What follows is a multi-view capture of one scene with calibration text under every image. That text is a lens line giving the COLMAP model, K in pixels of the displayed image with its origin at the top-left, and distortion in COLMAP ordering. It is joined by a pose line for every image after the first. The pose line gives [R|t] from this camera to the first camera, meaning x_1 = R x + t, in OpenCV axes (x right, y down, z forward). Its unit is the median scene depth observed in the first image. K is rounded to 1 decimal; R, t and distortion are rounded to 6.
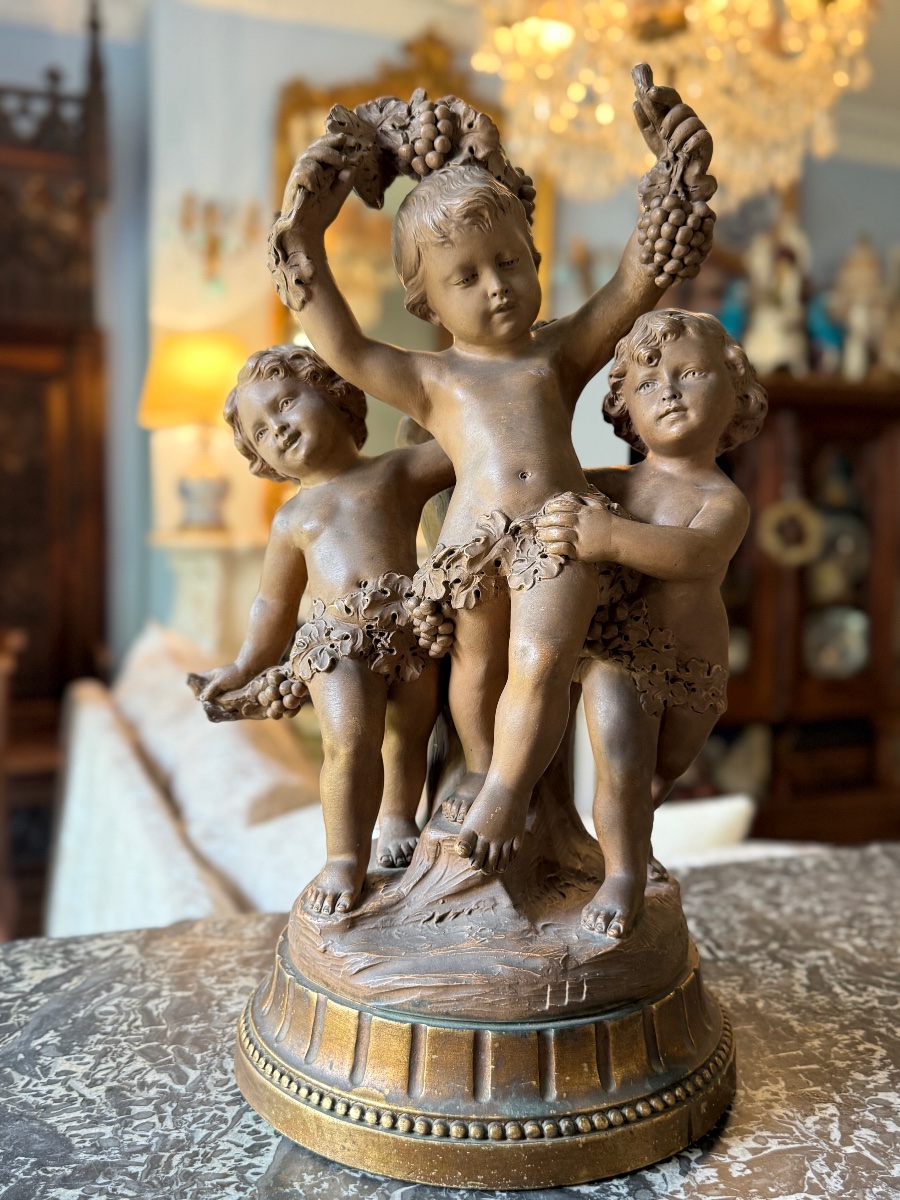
lens RADIAL K [[1020.0, 0, 450.0], [0, 1020.0, 600.0], [0, 0, 1]] dist [0.036228, -0.004497]
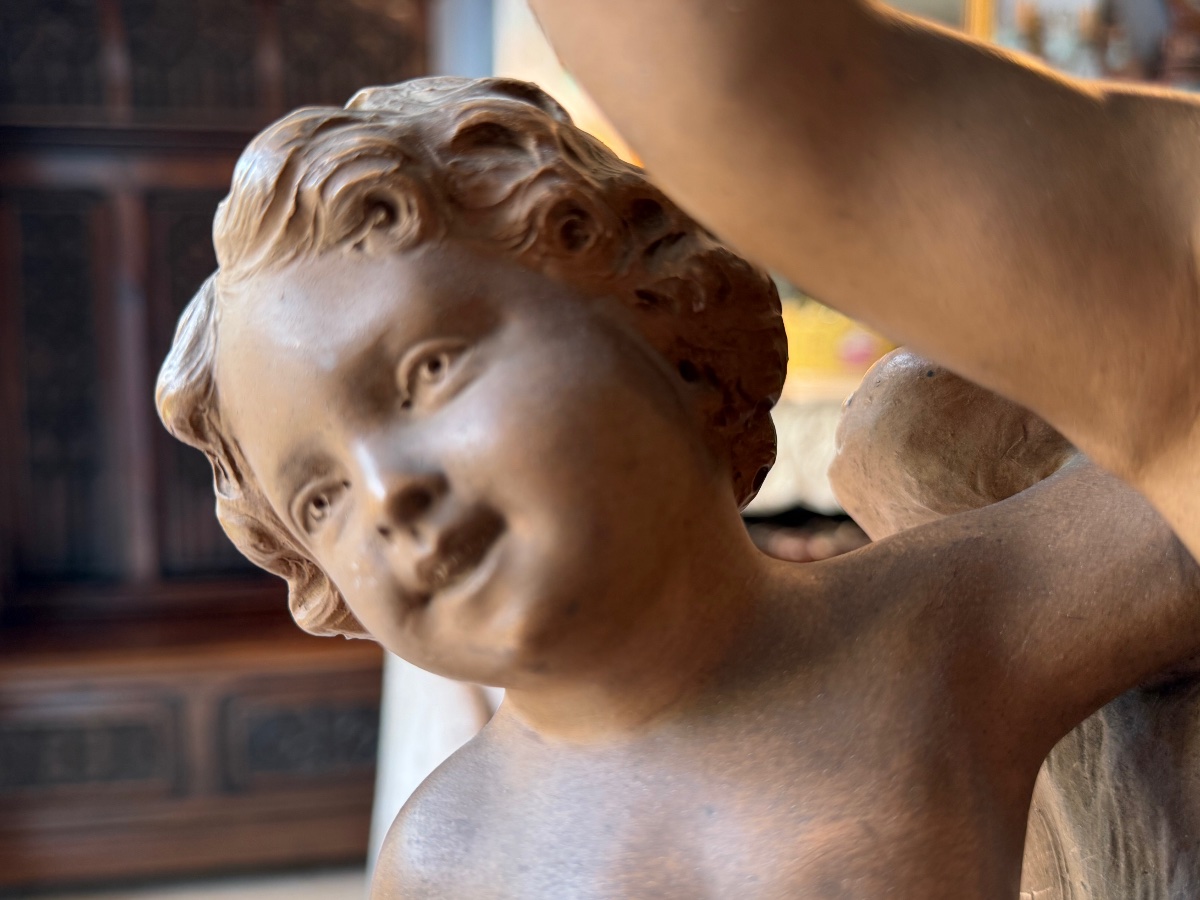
lens RADIAL K [[1020.0, 0, 600.0], [0, 1020.0, 450.0], [0, 0, 1]] dist [0.036228, -0.004497]
pose [[0.997823, 0.006128, -0.065666, -0.114066], [-0.003037, 0.998887, 0.047069, -0.186385], [0.065882, -0.046767, 0.996731, 0.802476]]
